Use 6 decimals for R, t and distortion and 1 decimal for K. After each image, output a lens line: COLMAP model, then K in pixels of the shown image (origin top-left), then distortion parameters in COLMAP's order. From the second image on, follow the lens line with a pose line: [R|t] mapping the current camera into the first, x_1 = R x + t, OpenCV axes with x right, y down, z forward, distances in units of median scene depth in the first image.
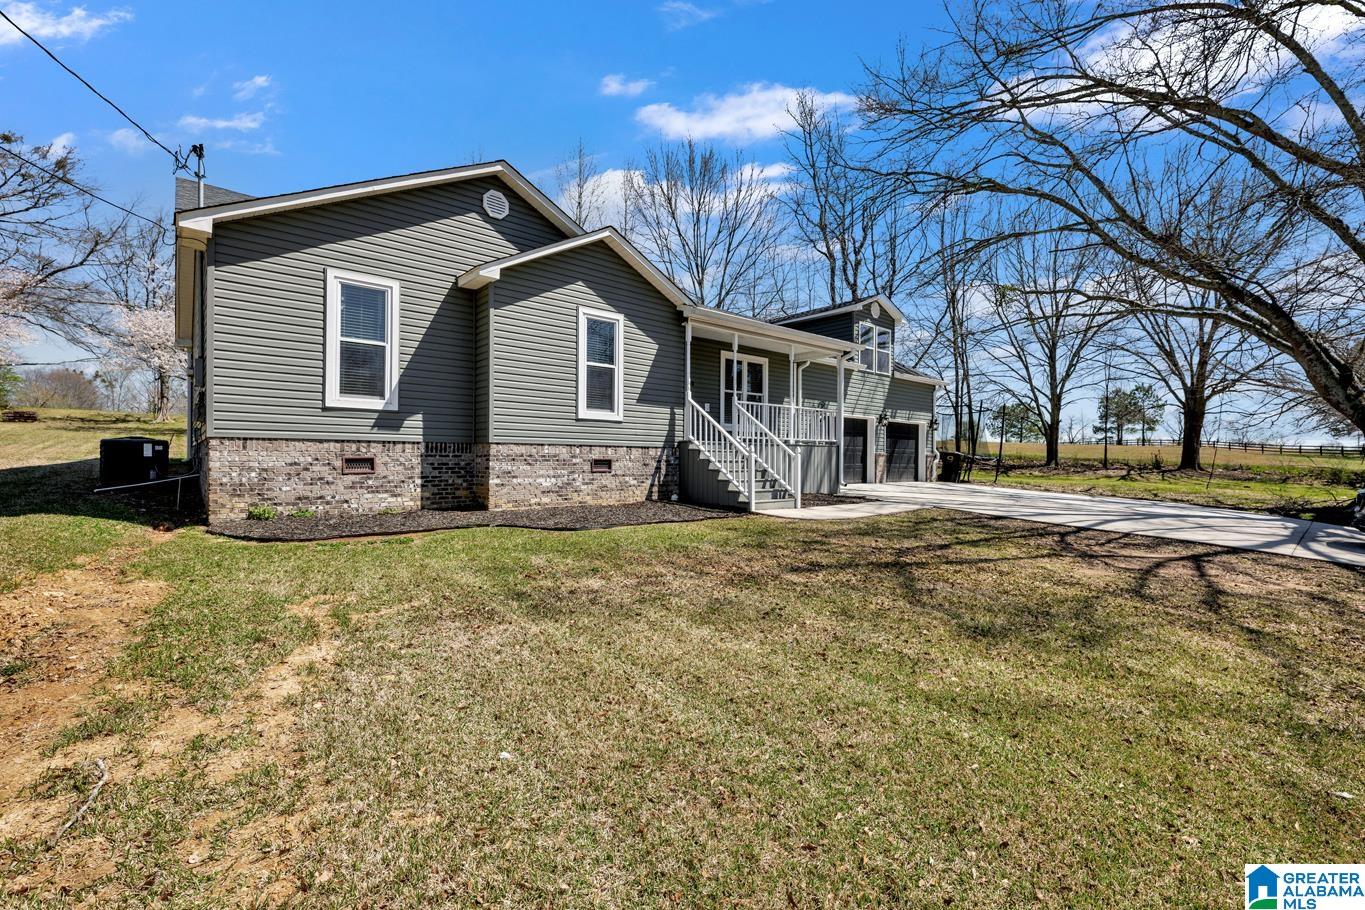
lens RADIAL K [[581.2, 0, 681.6], [0, 581.2, 459.4], [0, 0, 1]] dist [0.000111, -0.000152]
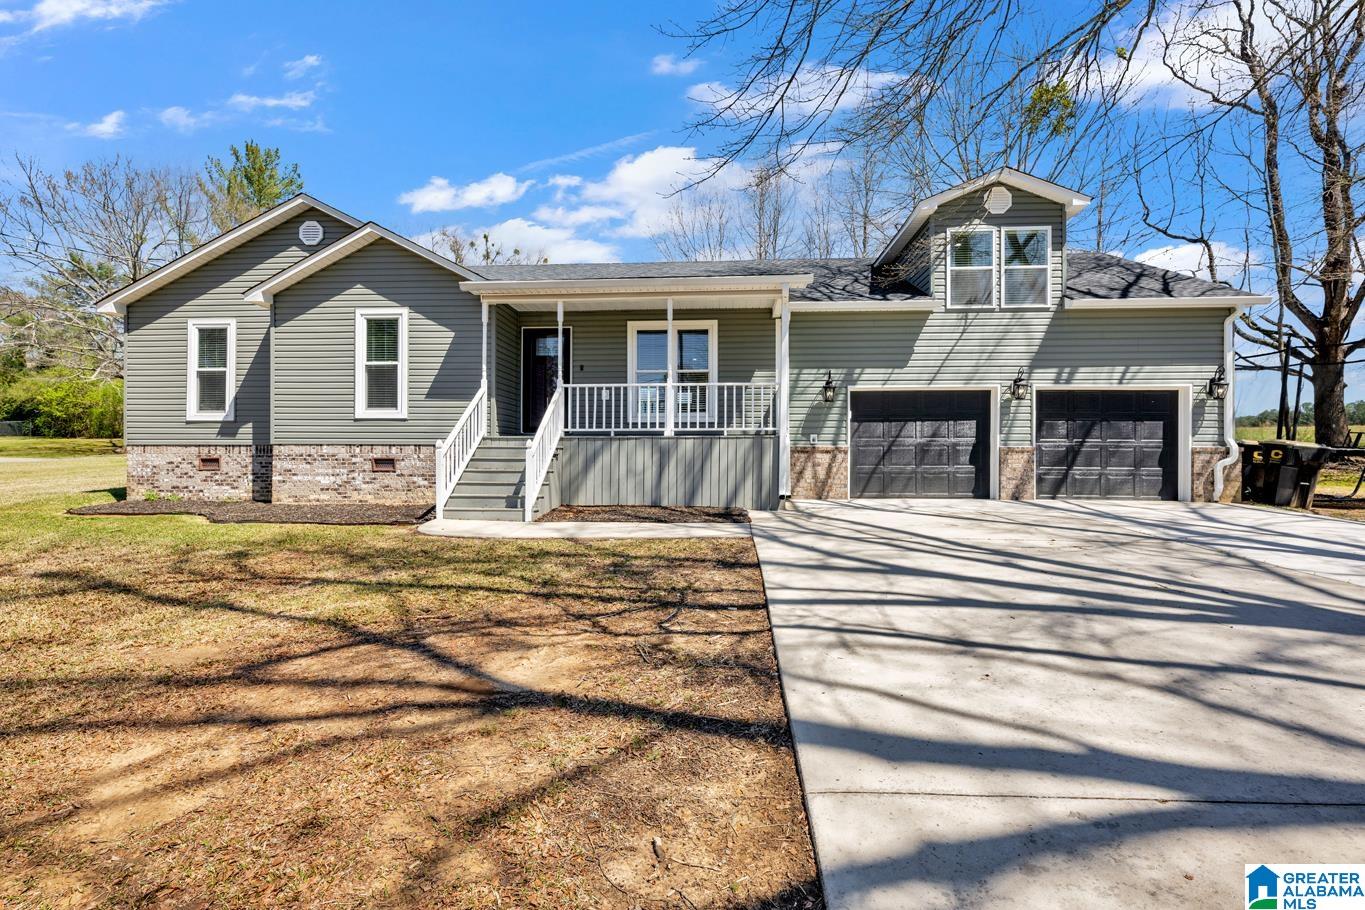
lens RADIAL K [[649.7, 0, 682.4], [0, 649.7, 456.6], [0, 0, 1]] dist [-0.005863, -0.000590]
pose [[0.712767, -0.011717, -0.701303, 1.028964], [0.001209, 0.999880, -0.015476, 0.014763], [0.701400, 0.010183, 0.712695, 0.591880]]
